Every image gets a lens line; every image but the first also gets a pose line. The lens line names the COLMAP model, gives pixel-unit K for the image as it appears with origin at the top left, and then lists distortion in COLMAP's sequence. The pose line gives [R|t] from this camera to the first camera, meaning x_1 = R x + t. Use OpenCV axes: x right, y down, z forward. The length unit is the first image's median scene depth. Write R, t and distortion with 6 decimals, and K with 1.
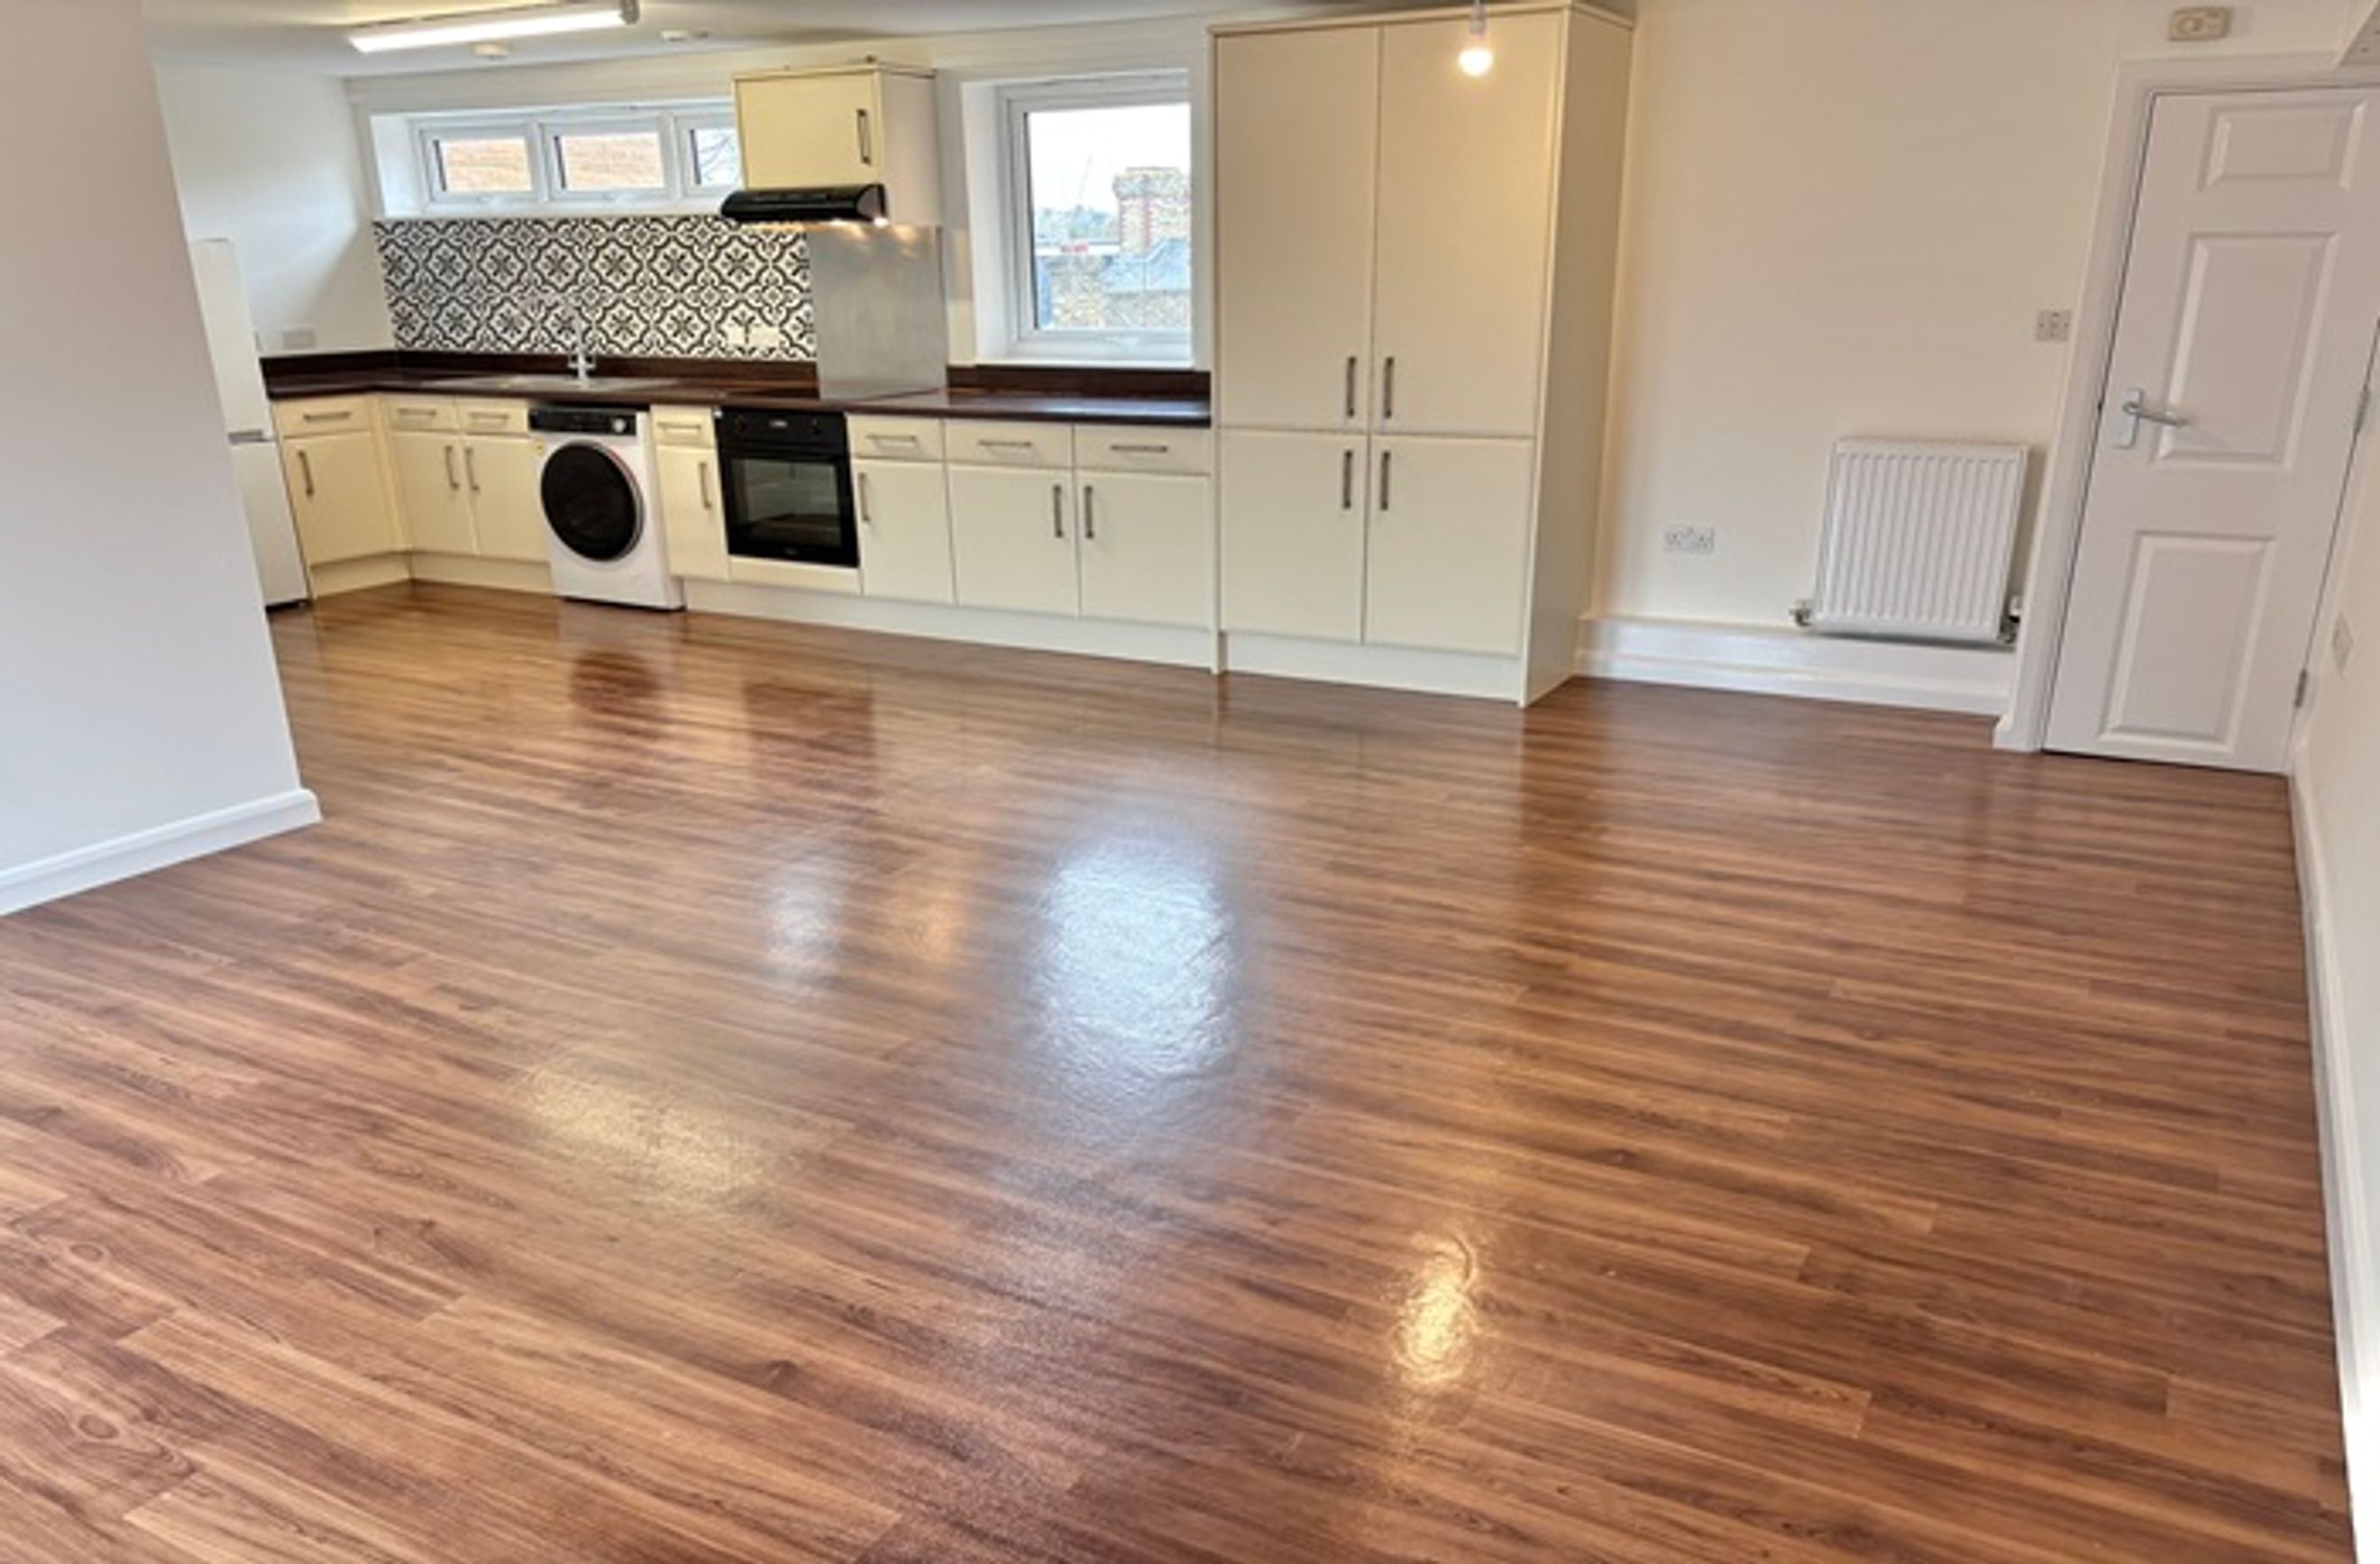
lens RADIAL K [[1821.1, 0, 1232.9], [0, 1821.1, 866.2], [0, 0, 1]] dist [0.045432, -0.056386]
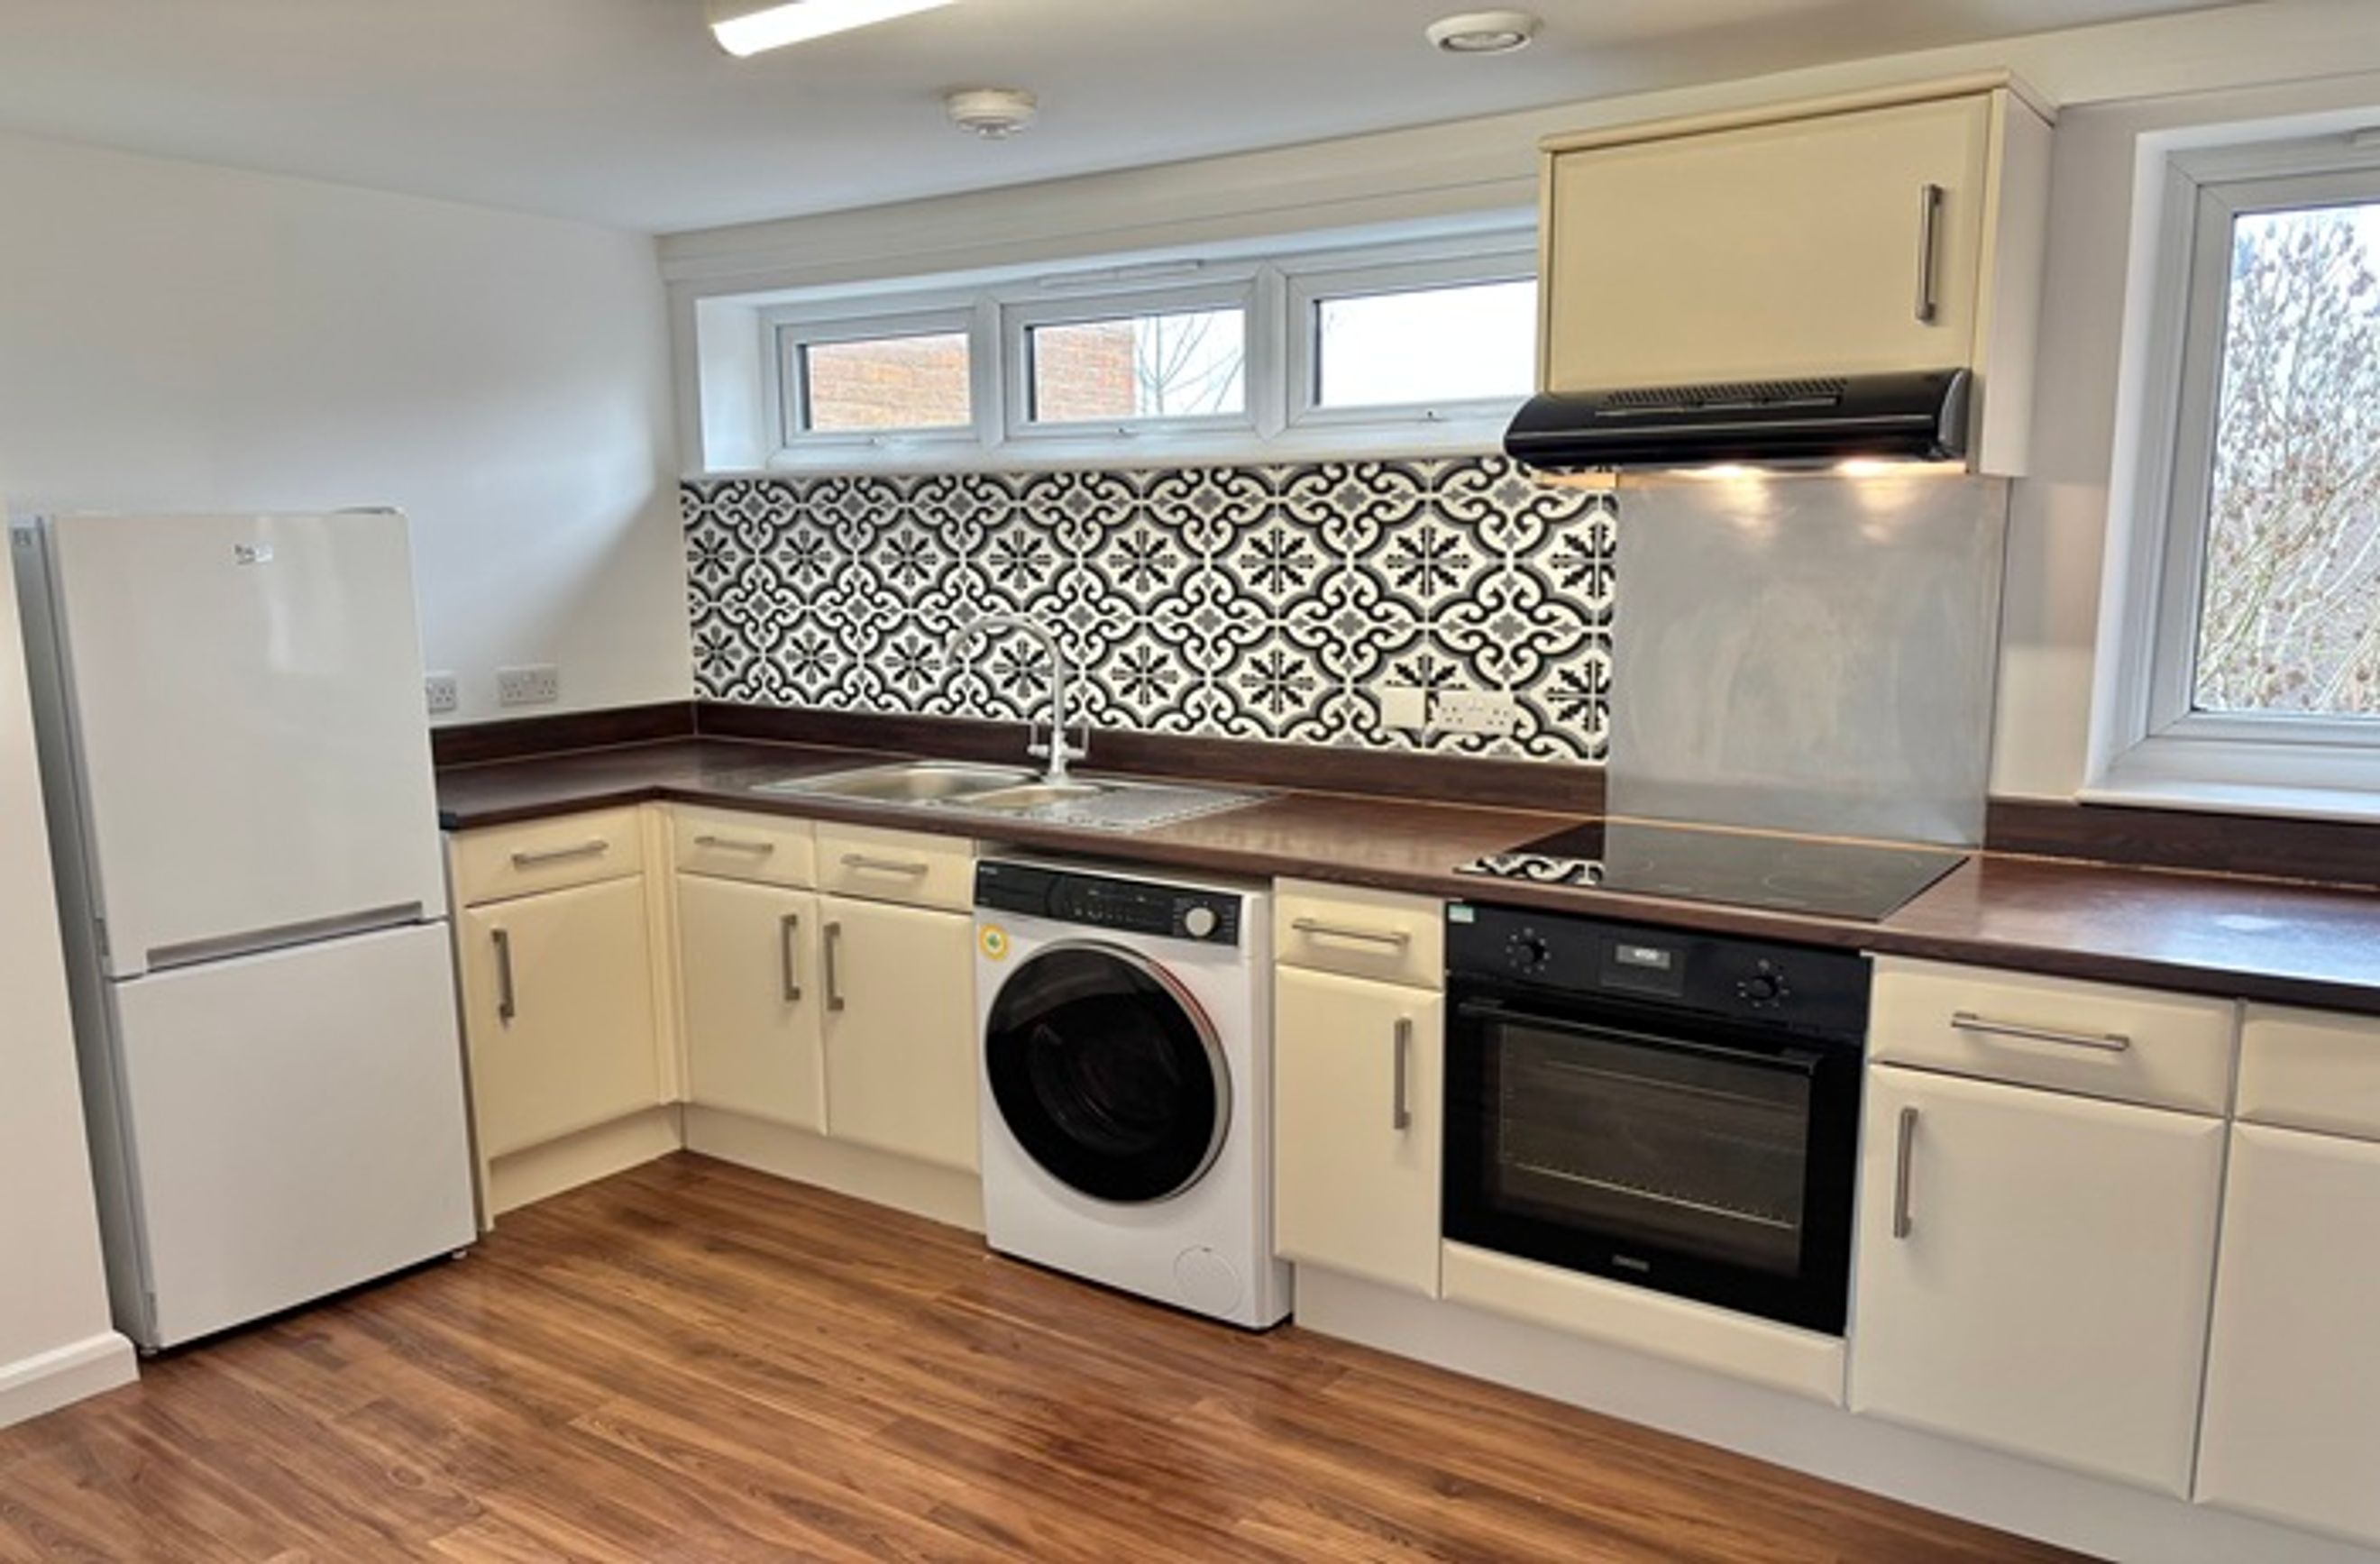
lens RADIAL K [[1821.1, 0, 1202.6], [0, 1821.1, 786.6], [0, 0, 1]] dist [0.045432, -0.056386]
pose [[0.992622, 0.023058, -0.119033, -0.278295], [-0.044823, 0.981986, -0.183560, -0.189355], [0.112657, 0.187541, 0.975775, 0.566922]]
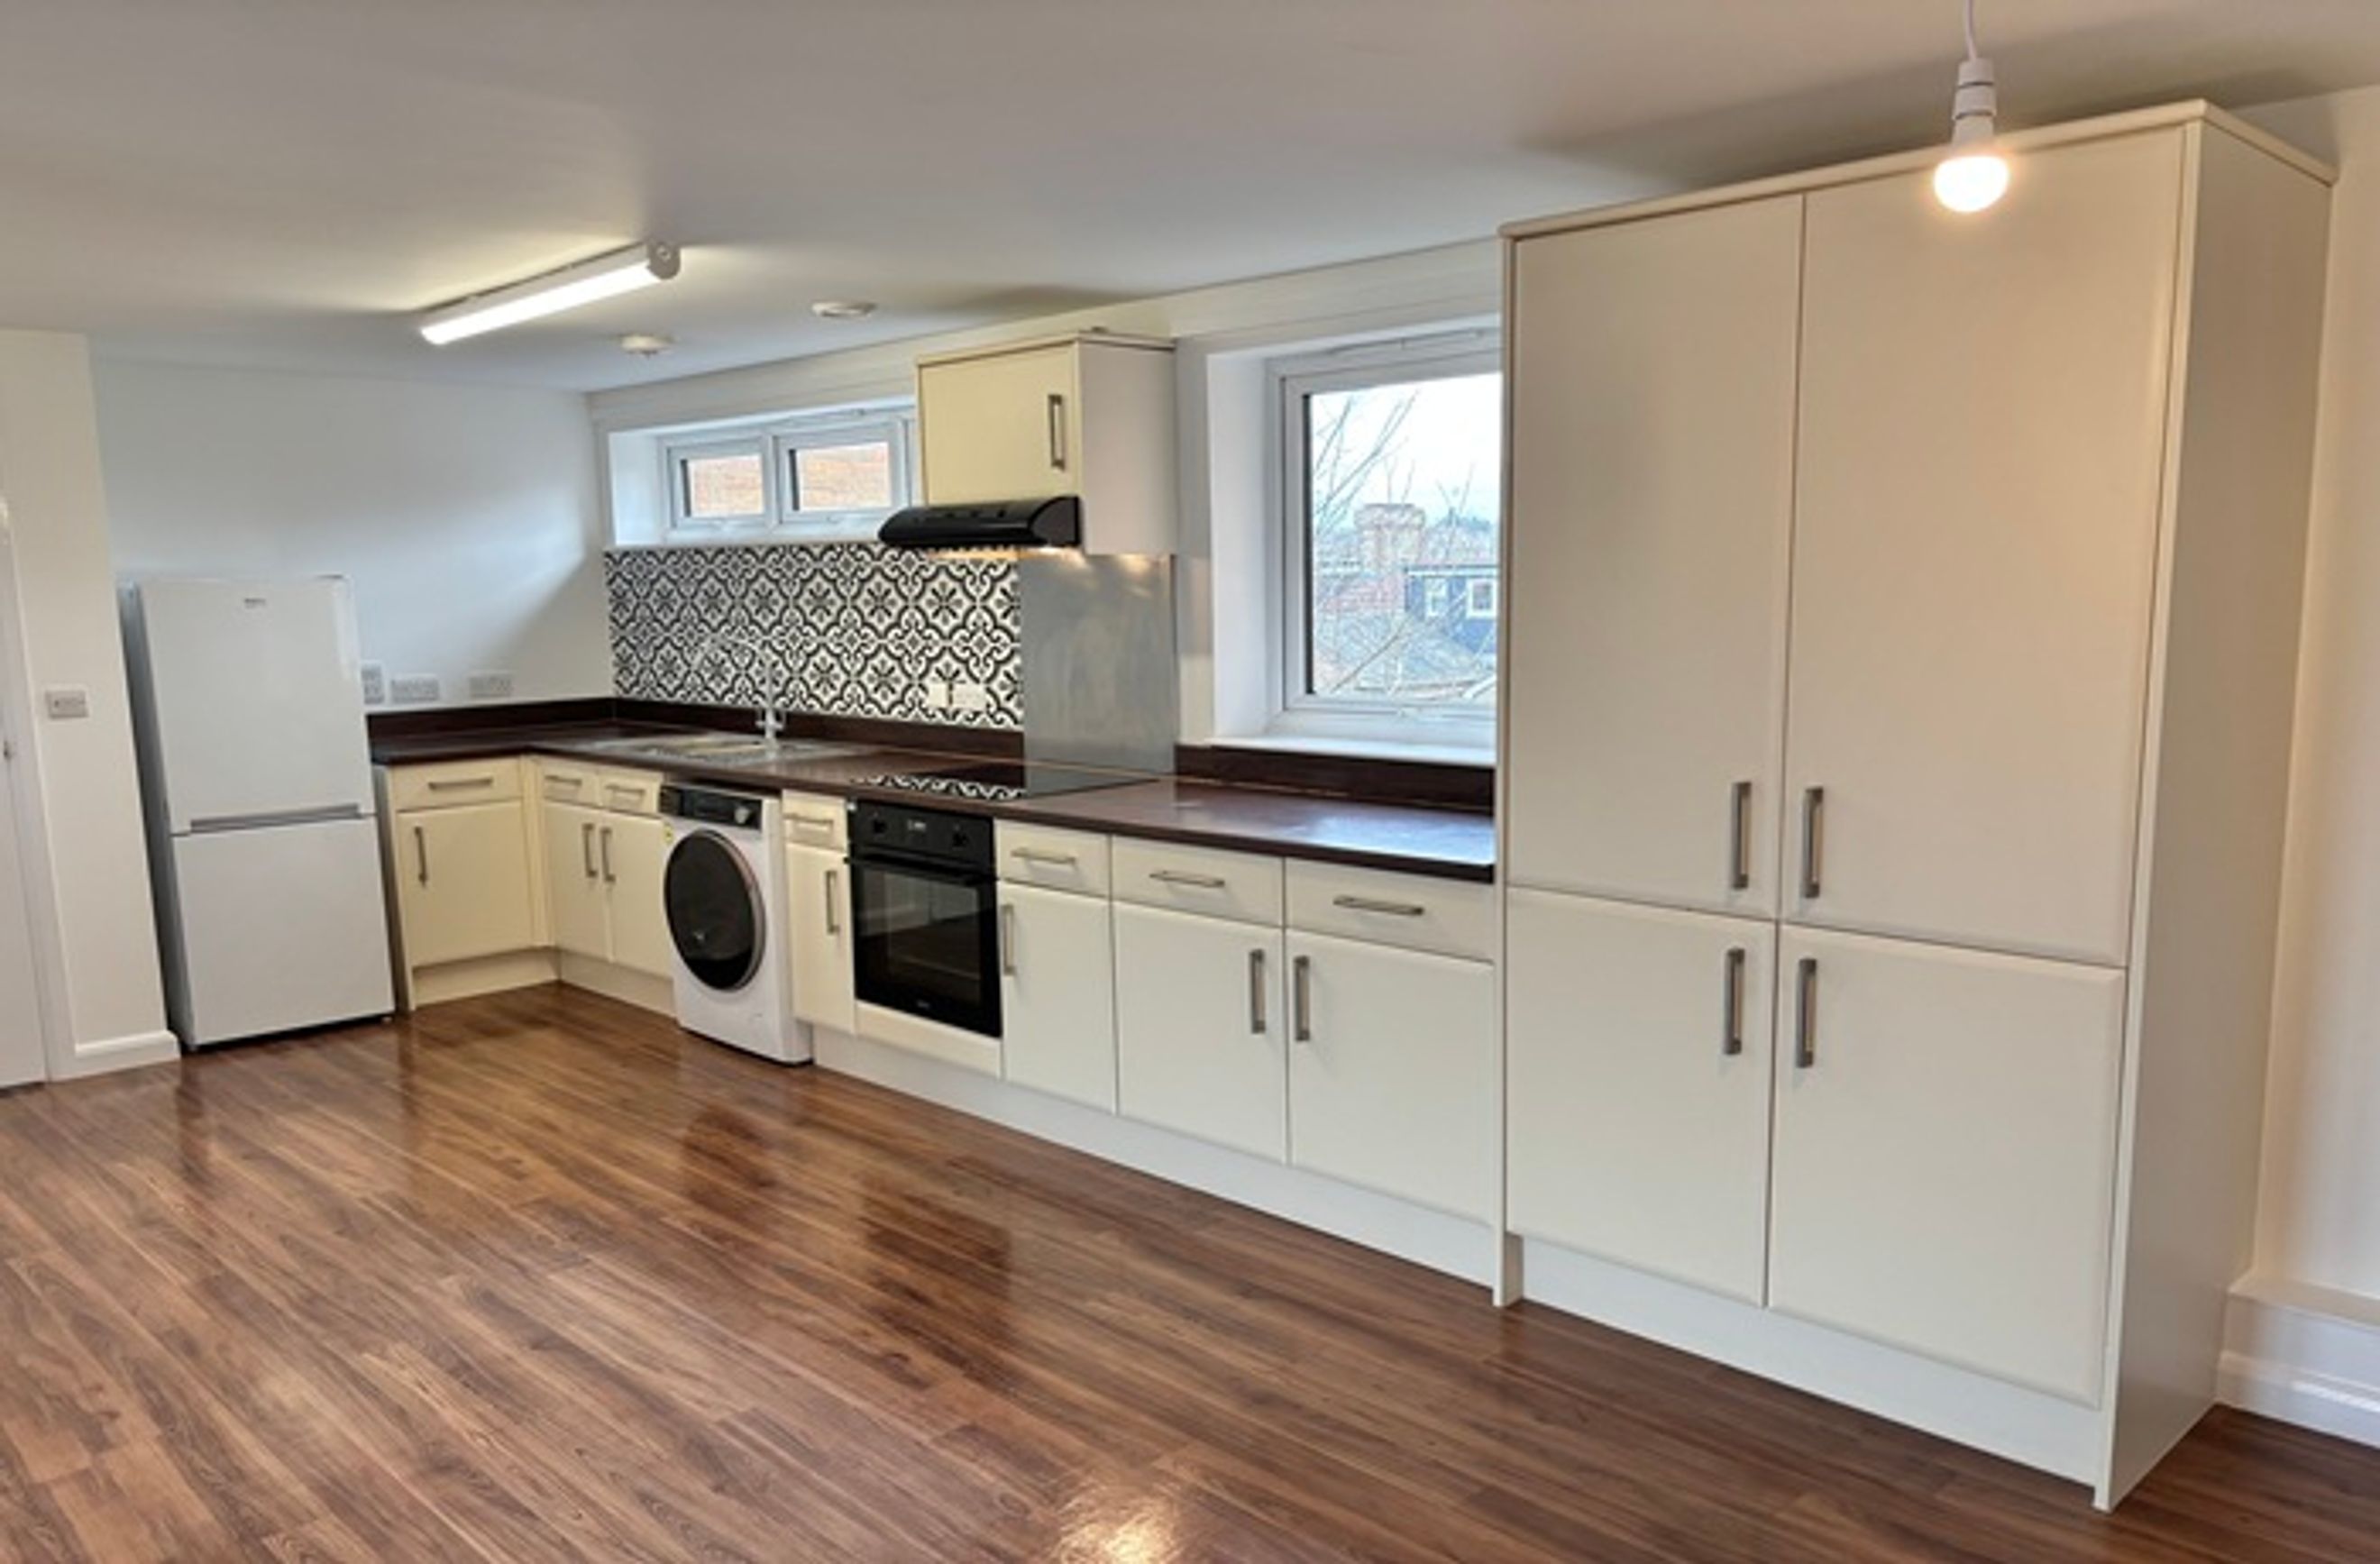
lens RADIAL K [[1821.1, 0, 1224.4], [0, 1821.1, 788.9], [0, 0, 1]] dist [0.045432, -0.056386]
pose [[0.956336, 0.032277, -0.290481, 0.058947], [-0.090607, 0.977658, -0.189670, -0.127253], [0.277869, 0.207708, 0.937894, 0.360903]]
